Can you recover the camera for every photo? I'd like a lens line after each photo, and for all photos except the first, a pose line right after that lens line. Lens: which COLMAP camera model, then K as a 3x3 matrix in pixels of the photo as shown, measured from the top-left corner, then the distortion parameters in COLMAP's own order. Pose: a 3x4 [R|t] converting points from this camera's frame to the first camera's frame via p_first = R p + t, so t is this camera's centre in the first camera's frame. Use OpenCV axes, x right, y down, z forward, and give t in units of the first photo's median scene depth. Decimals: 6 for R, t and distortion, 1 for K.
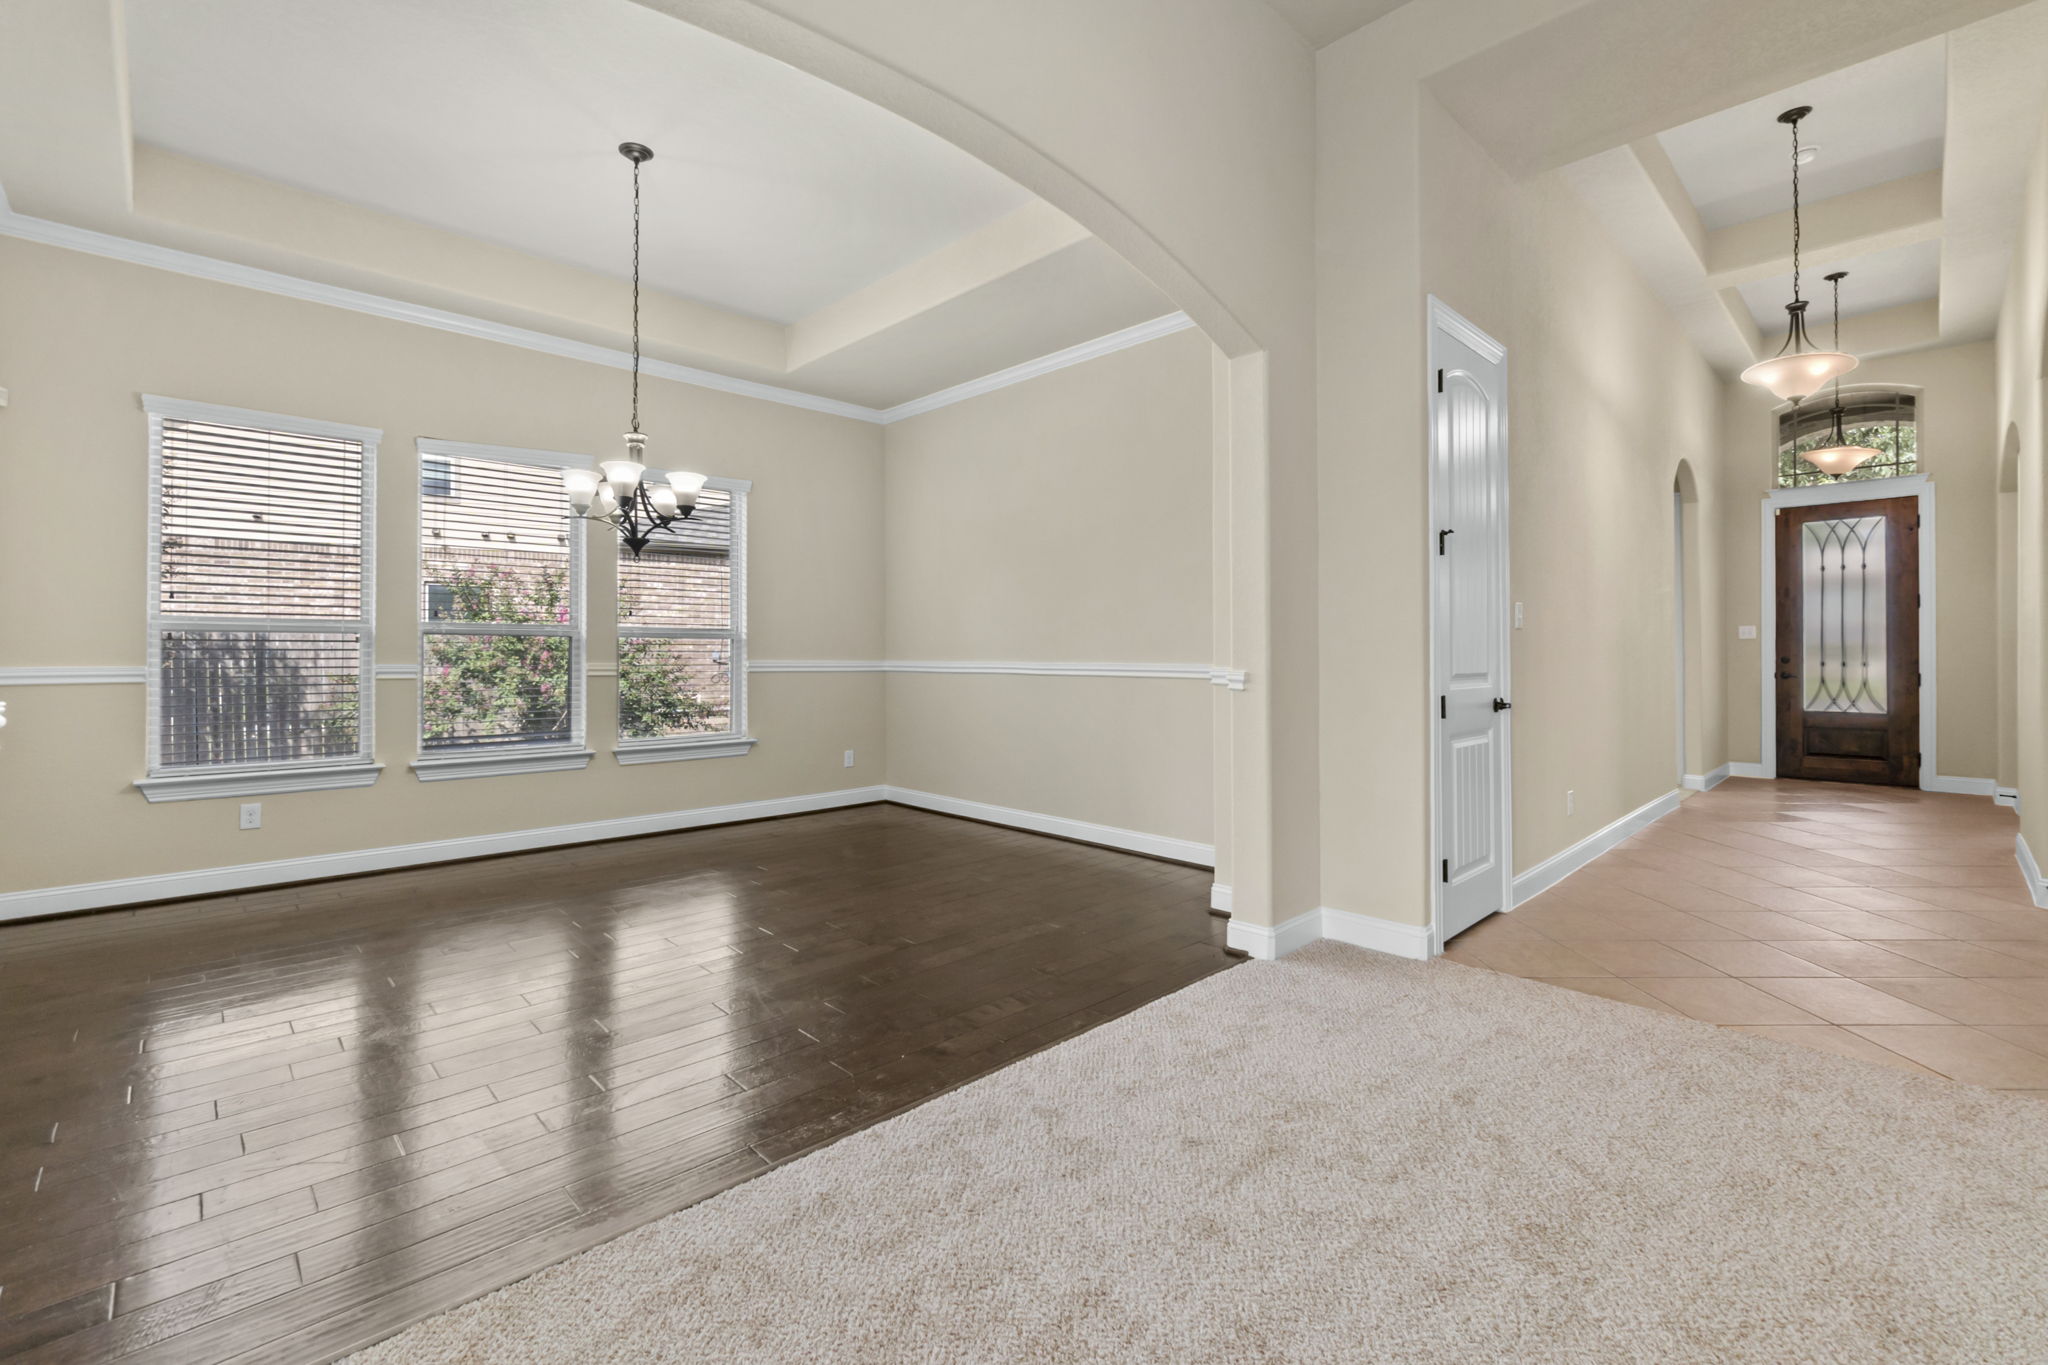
lens RADIAL K [[856.9, 0, 1012.9], [0, 856.9, 657.3], [0, 0, 1]] dist [0.001453, 0.000235]
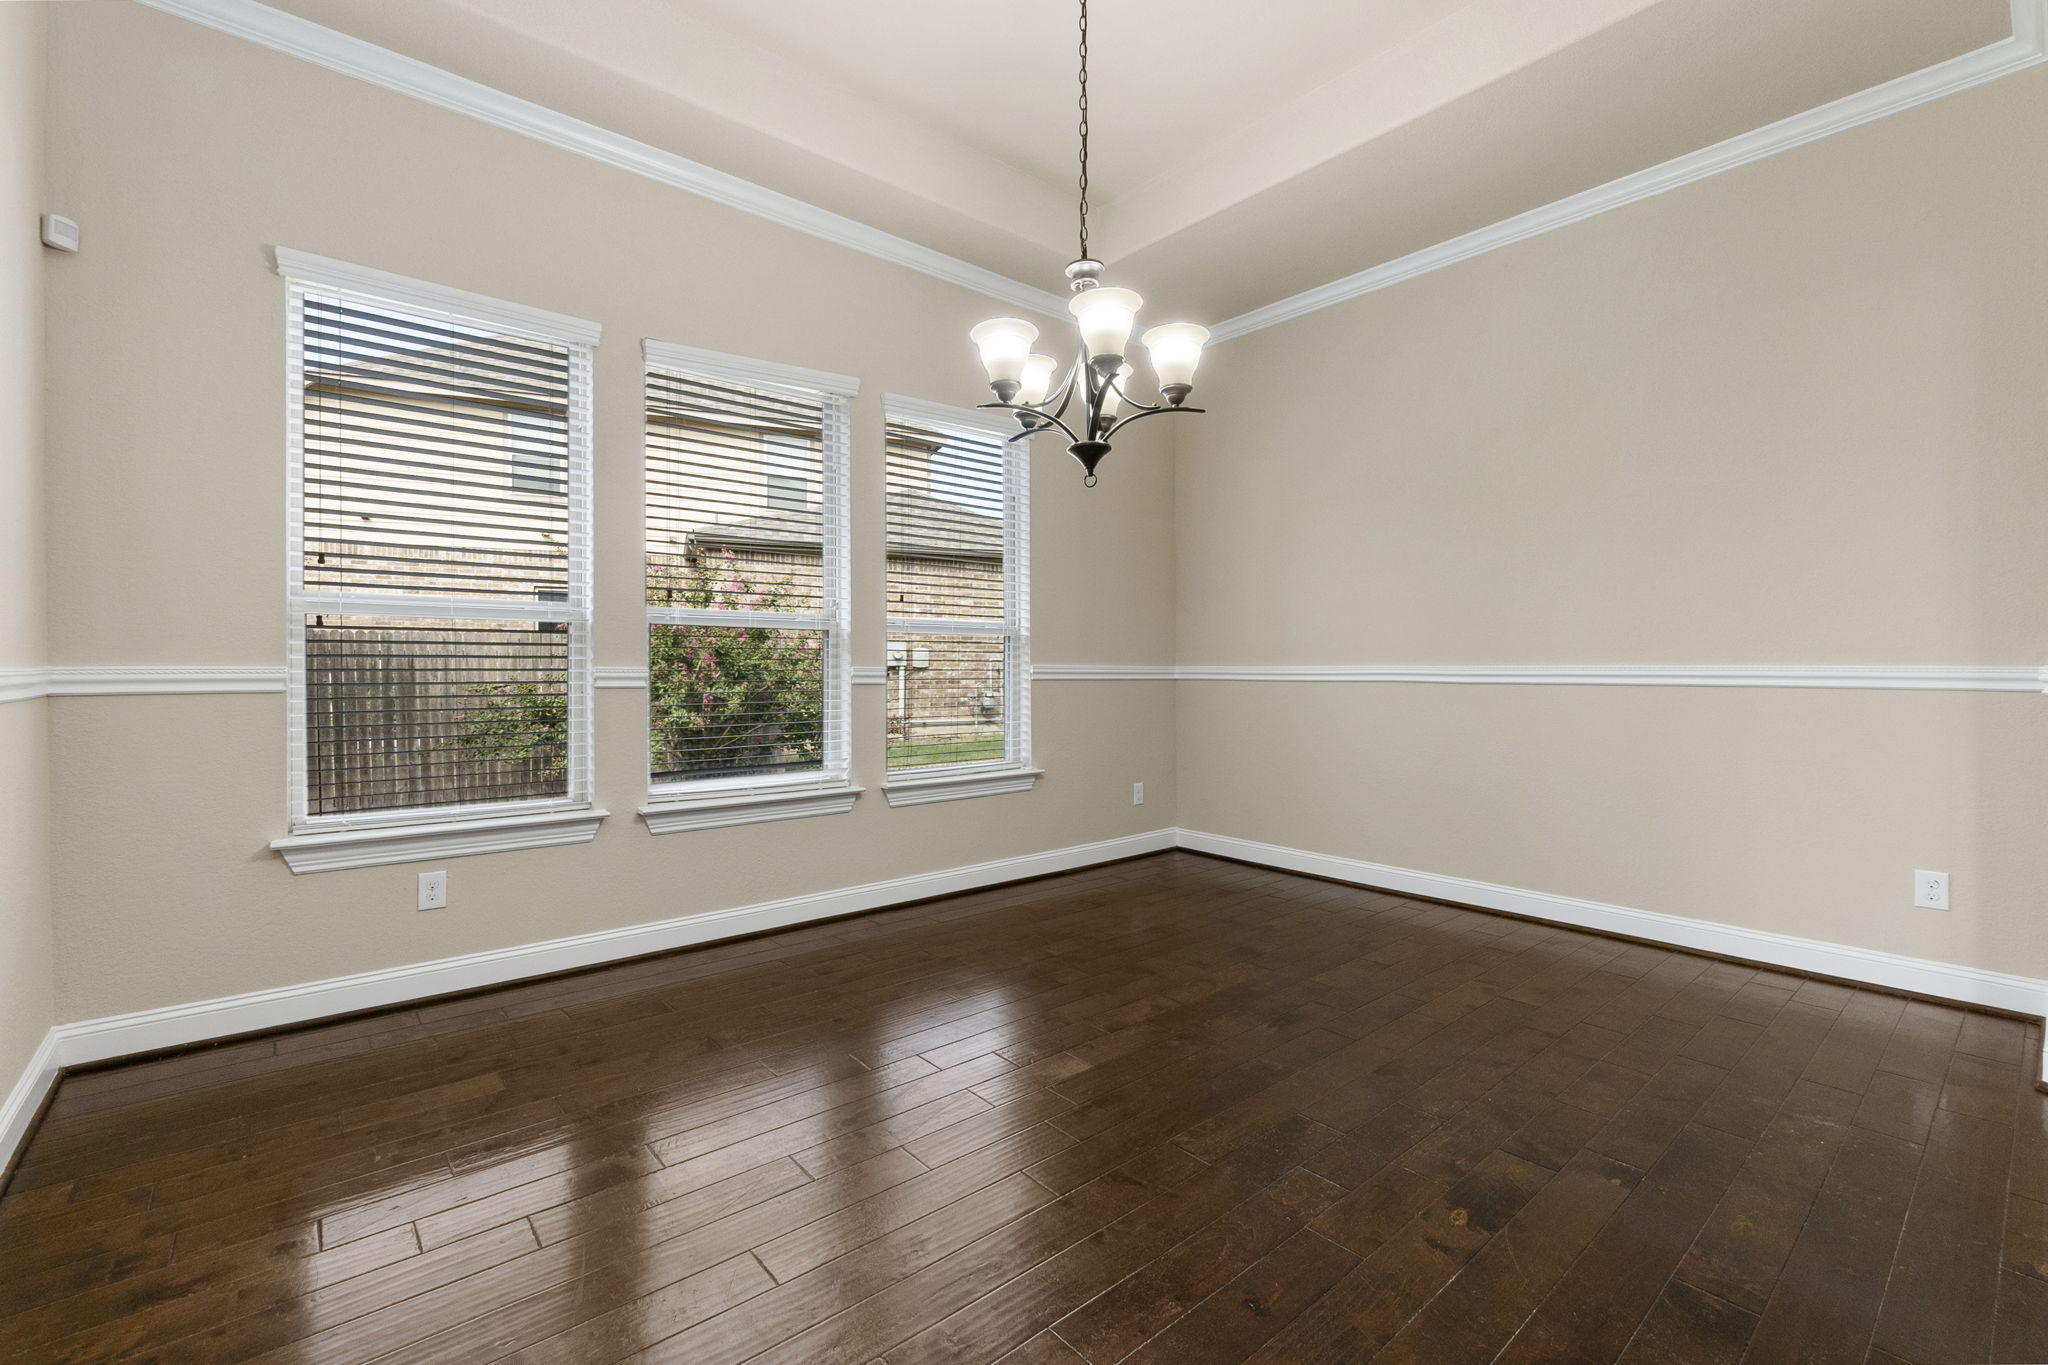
lens RADIAL K [[856.7, 0, 1024.0], [0, 856.7, 682.5], [0, 0, 1]] dist [-0.001340, -0.000029]
pose [[0.998307, -0.000924, -0.058150, -0.341572], [0.001672, 0.999917, 0.012814, 0.012275], [0.058134, -0.012889, 0.998226, 0.317230]]
